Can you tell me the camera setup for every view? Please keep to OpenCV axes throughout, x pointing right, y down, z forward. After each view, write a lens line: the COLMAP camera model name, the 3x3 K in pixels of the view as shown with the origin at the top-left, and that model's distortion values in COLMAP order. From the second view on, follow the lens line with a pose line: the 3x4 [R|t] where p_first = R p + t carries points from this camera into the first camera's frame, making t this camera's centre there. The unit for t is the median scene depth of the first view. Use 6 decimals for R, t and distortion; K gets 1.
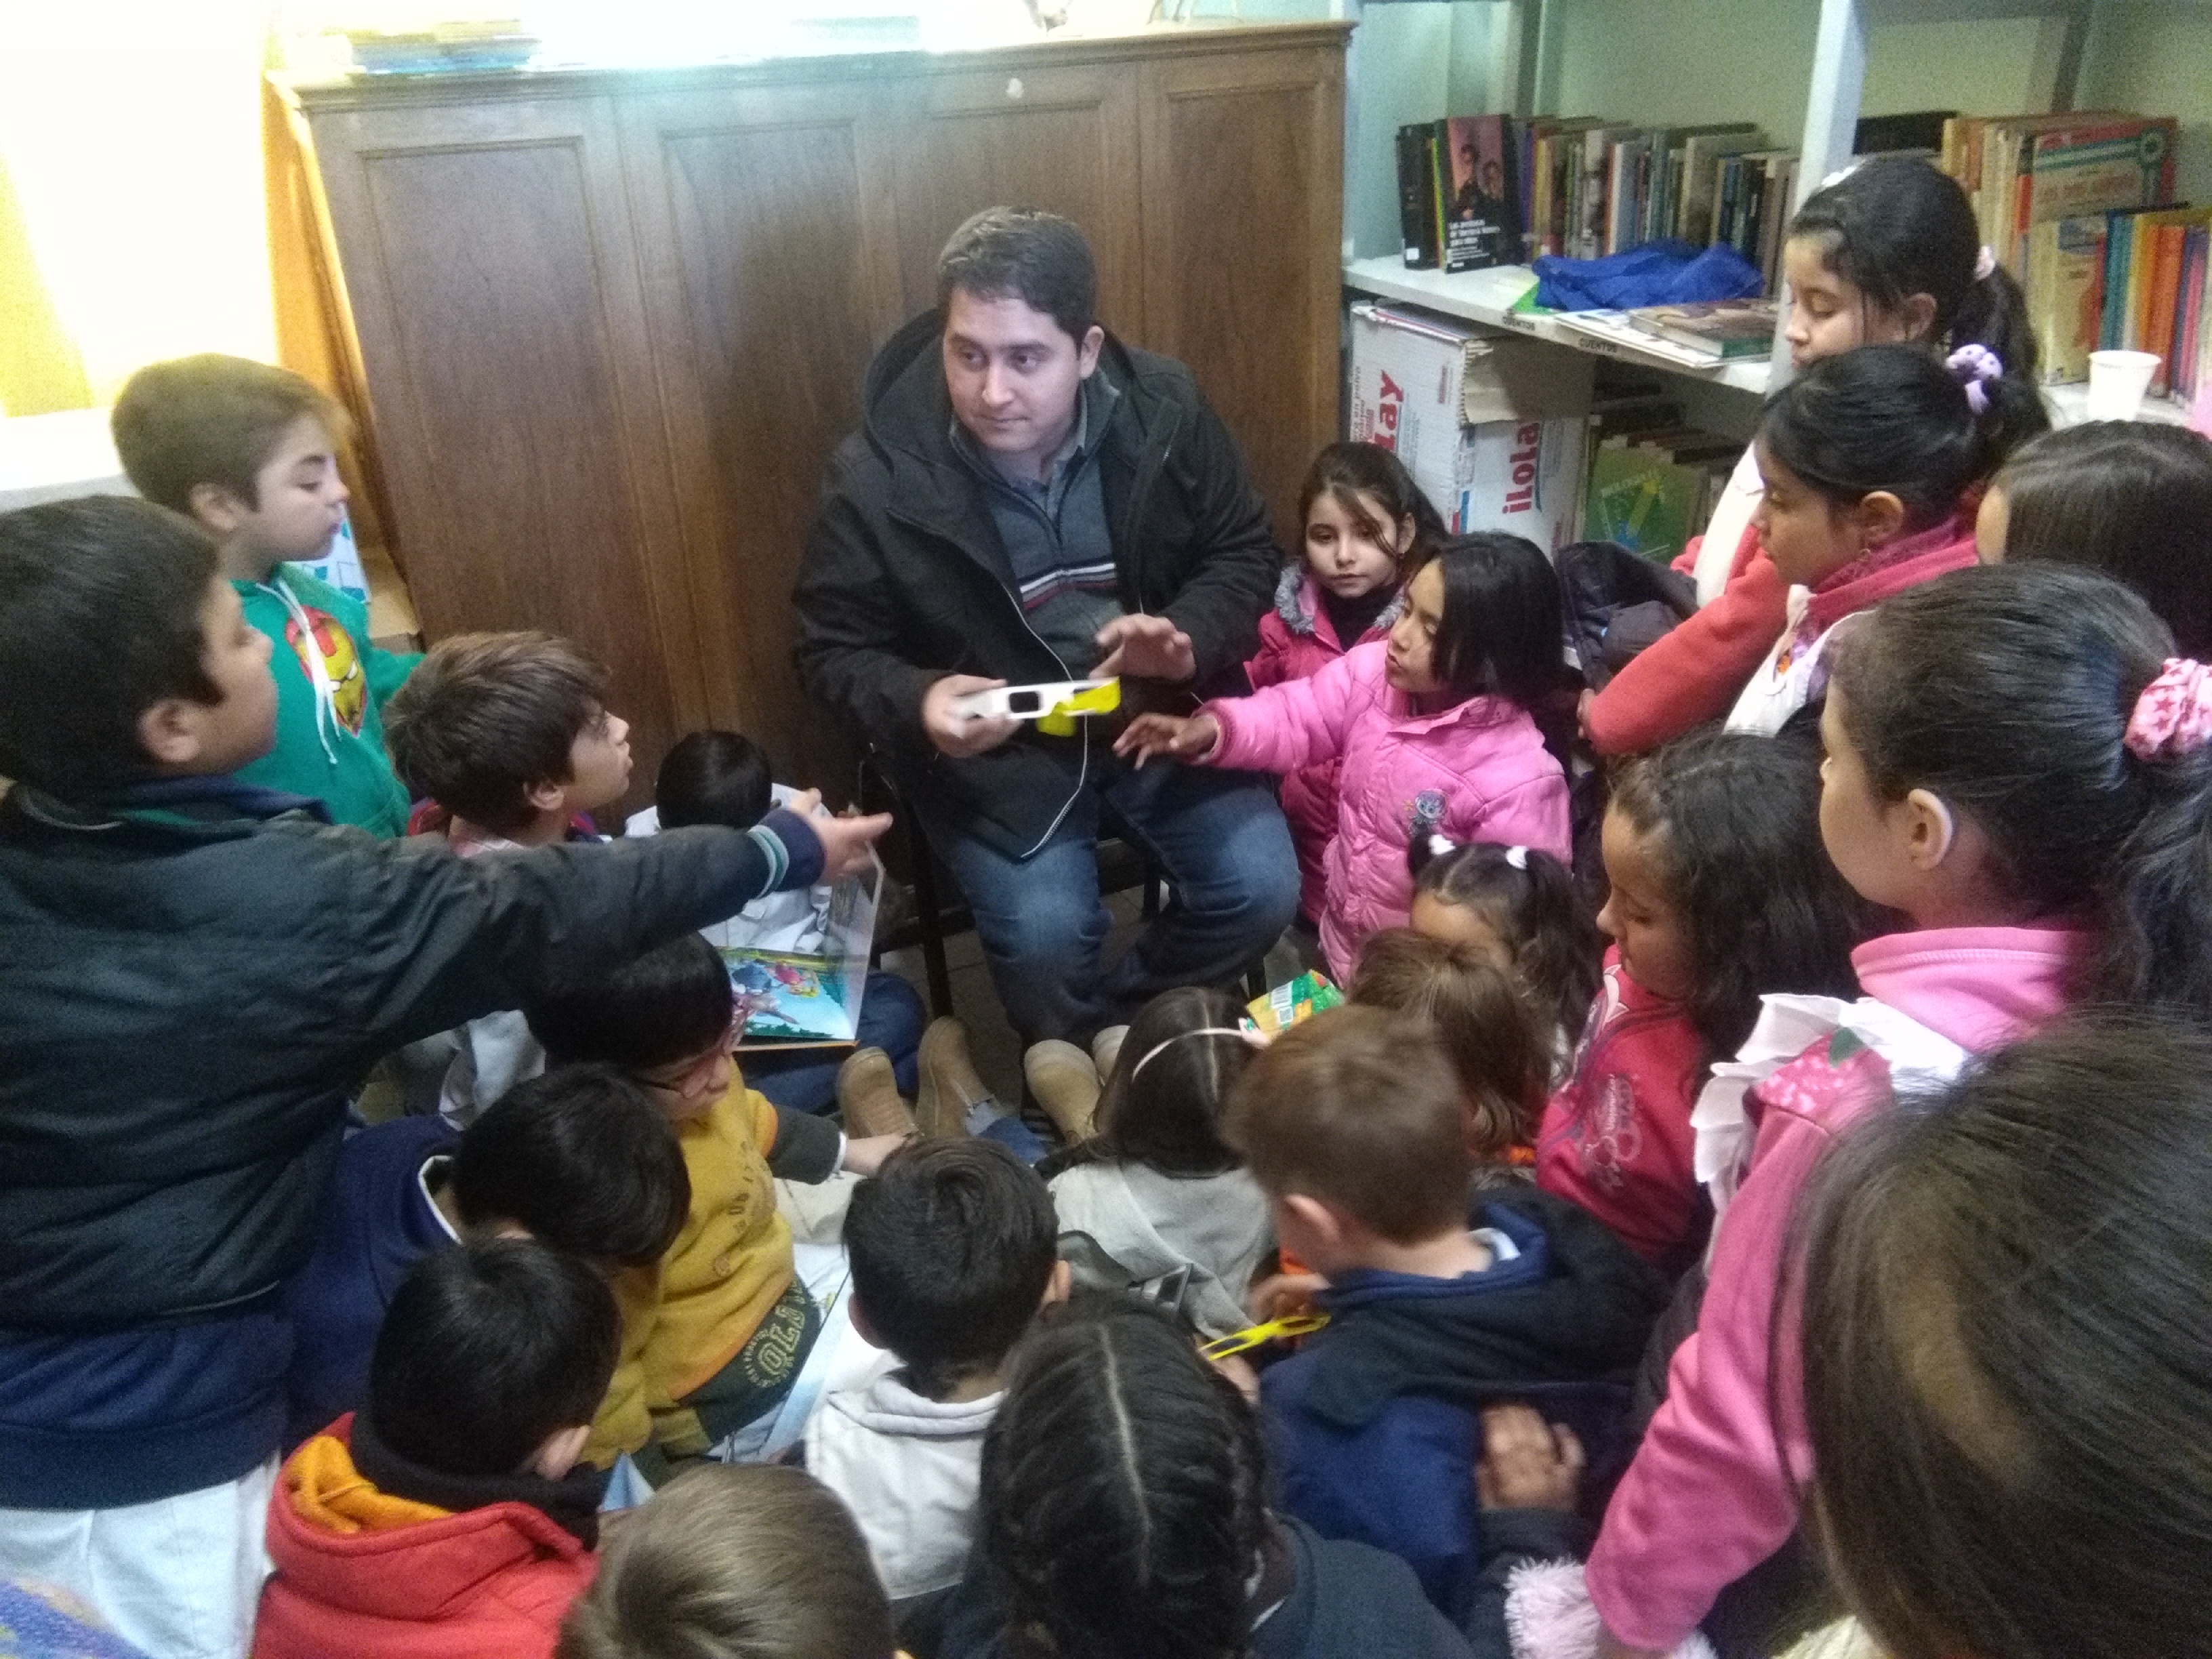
lens RADIAL K [[1803.5, 0, 1112.7], [0, 1803.5, 832.9], [0, 0, 1]] dist [0.085364, -0.123603]
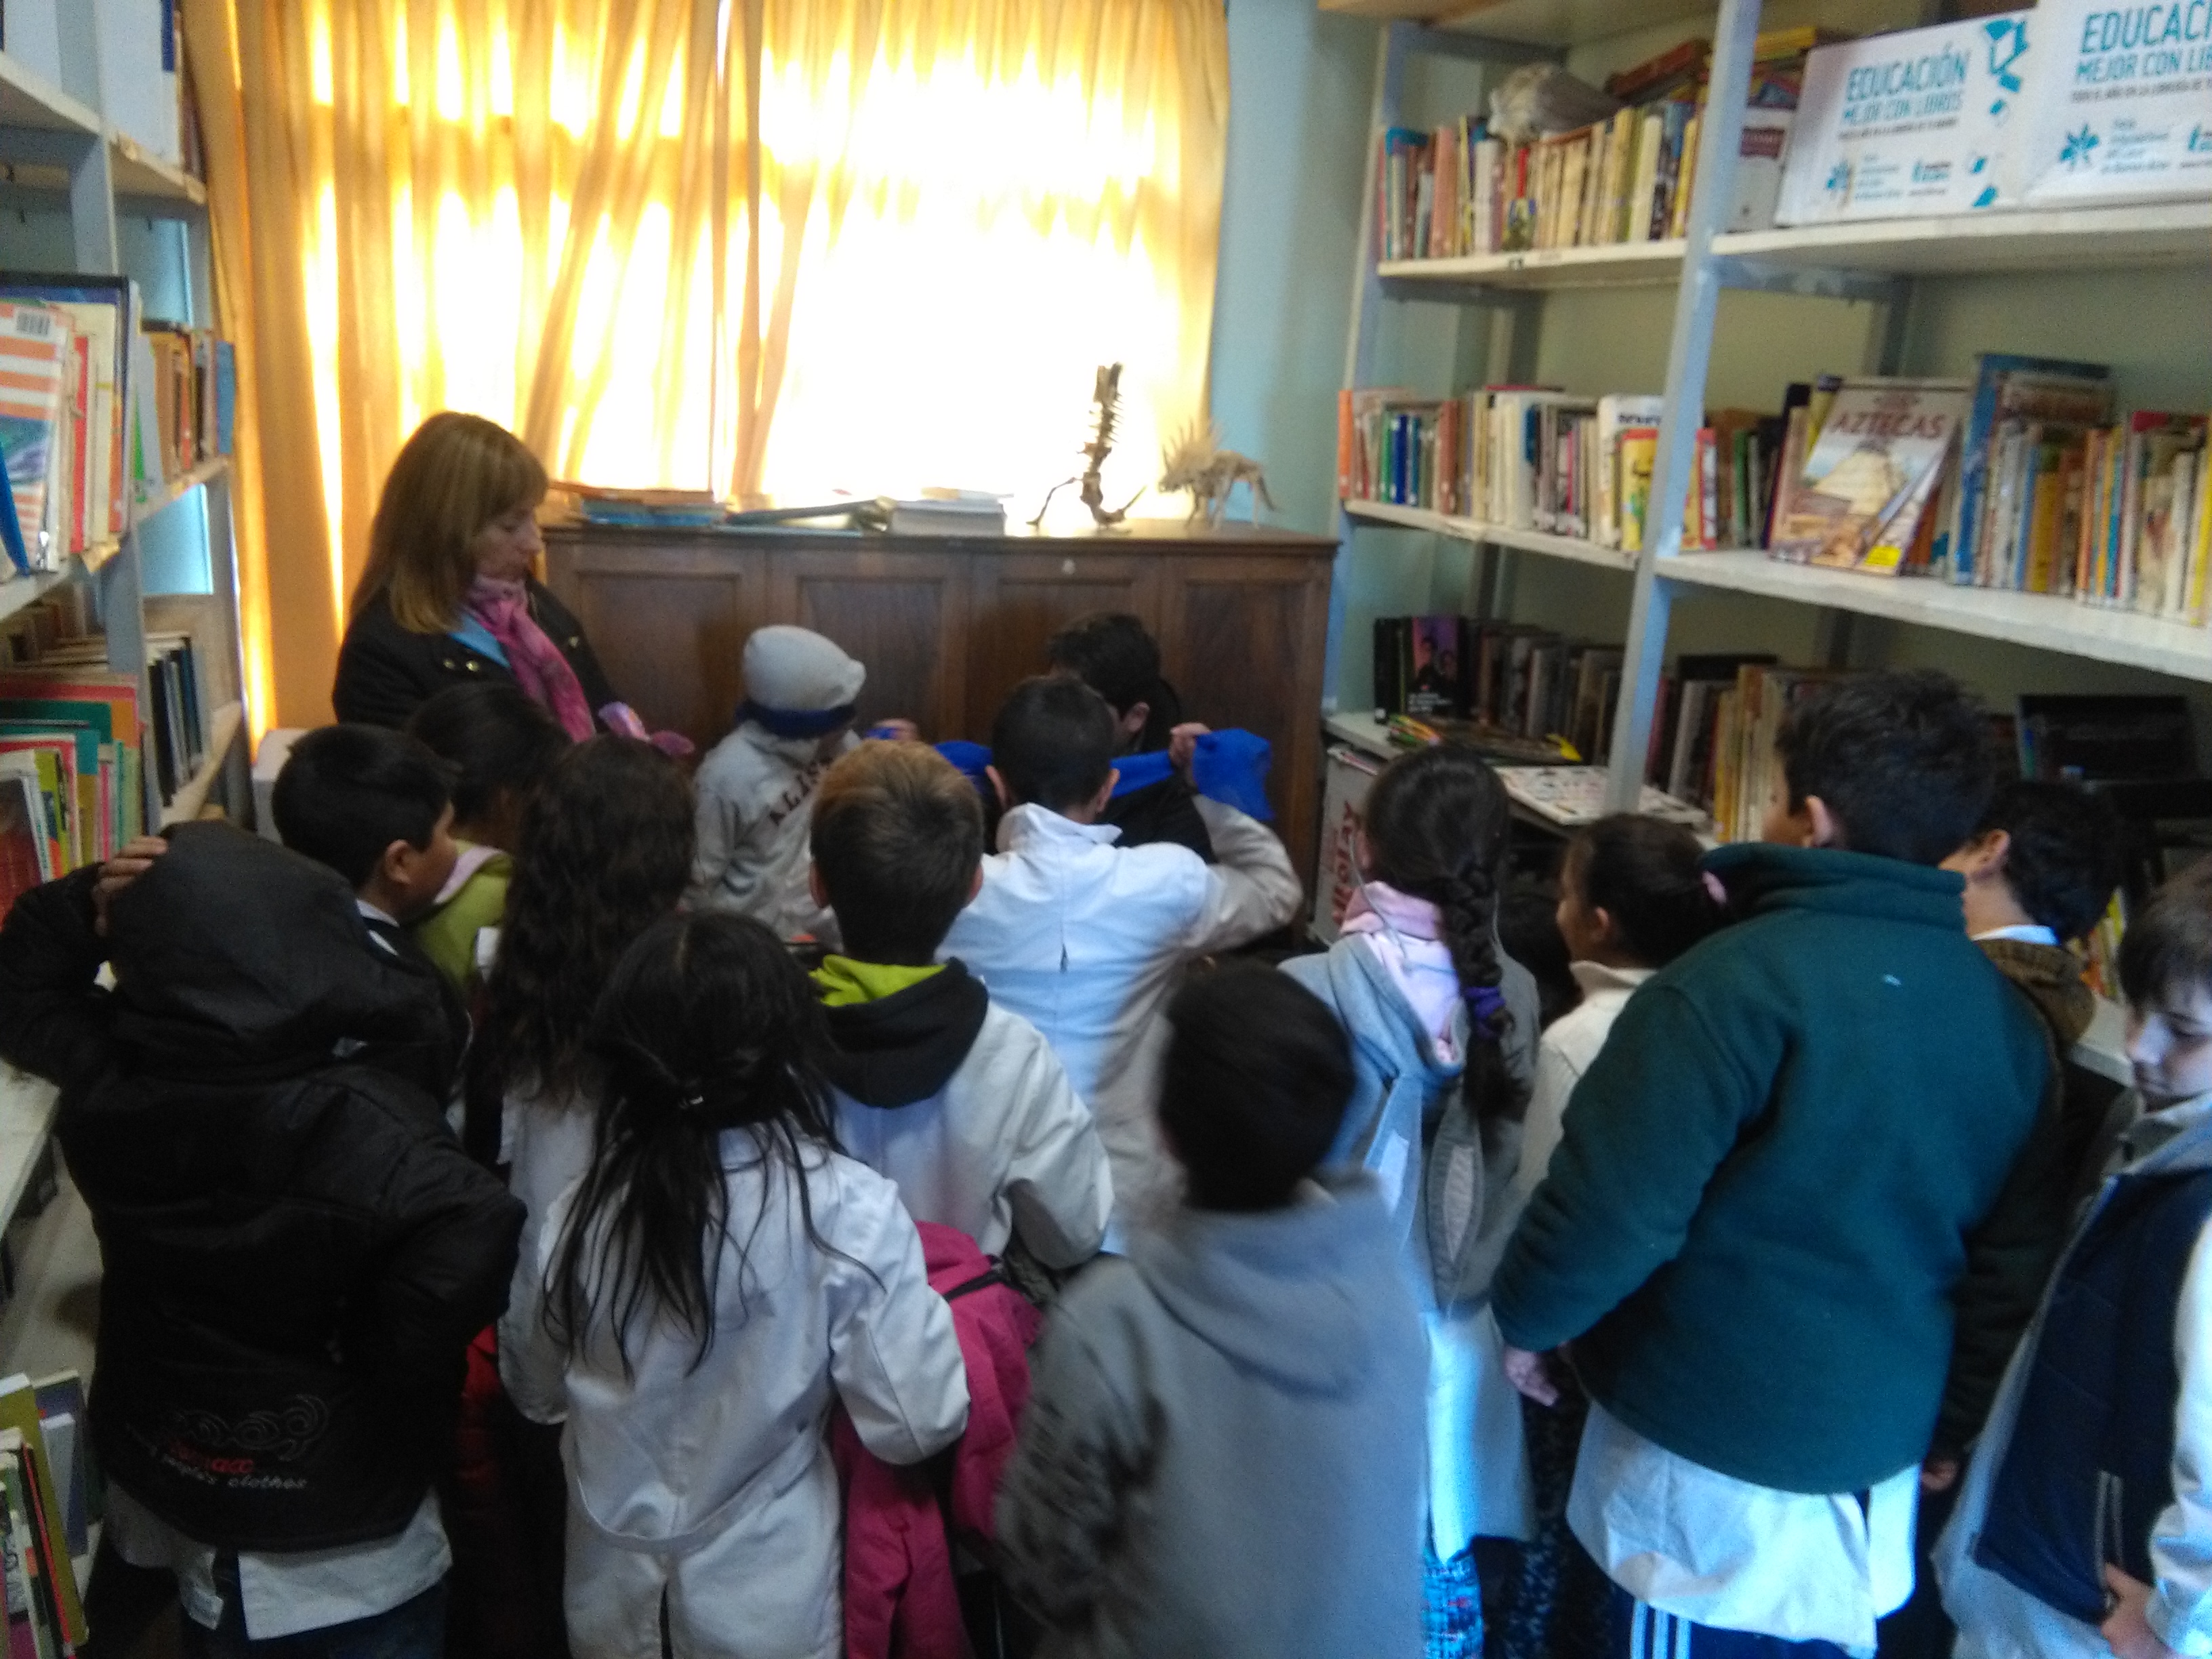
lens RADIAL K [[1803.5, 0, 1112.7], [0, 1803.5, 832.9], [0, 0, 1]] dist [0.085364, -0.123603]
pose [[0.991460, 0.108408, -0.072485, 0.084938], [-0.121215, 0.971093, -0.205632, 0.042980], [0.048097, 0.212662, 0.975941, -0.219459]]
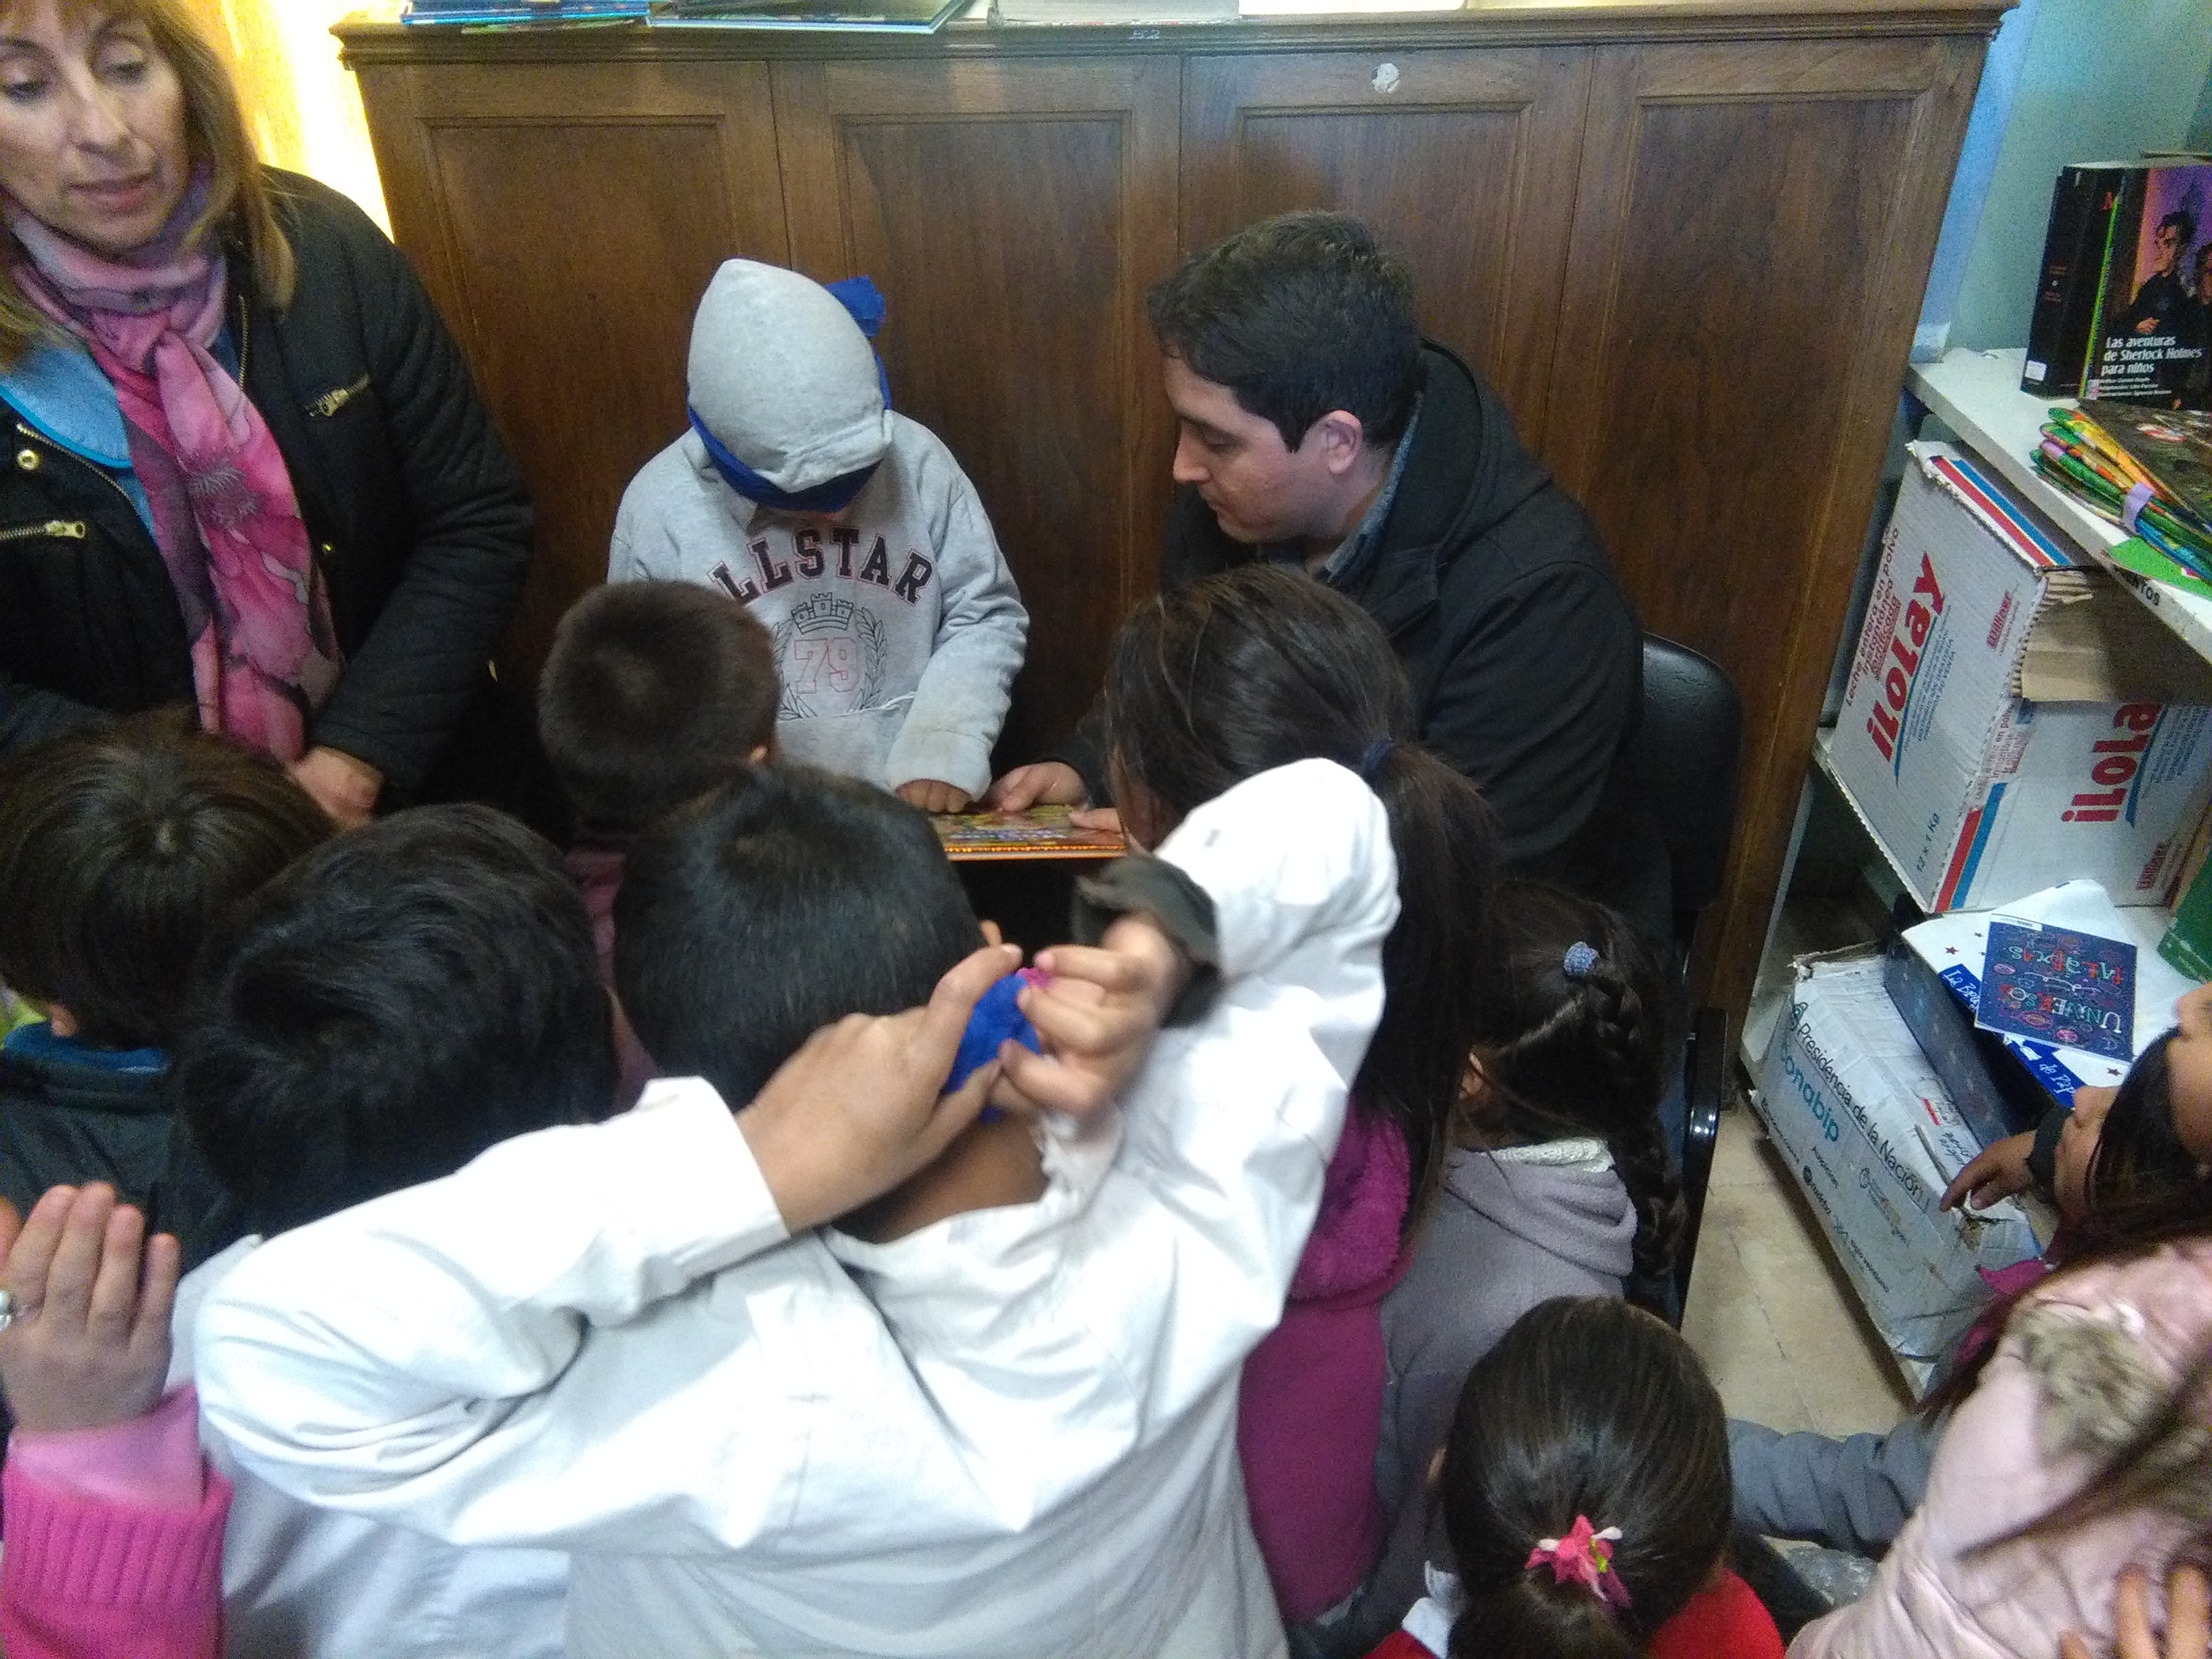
lens RADIAL K [[1801.4, 0, 1100.4], [0, 1801.4, 842.0], [0, 0, 1]] dist [0.004994, -0.007231]
pose [[0.912985, 0.250118, -0.322335, 0.116962], [-0.200852, 0.963218, 0.178521, -0.218058], [0.355130, -0.098245, 0.929640, 0.309035]]
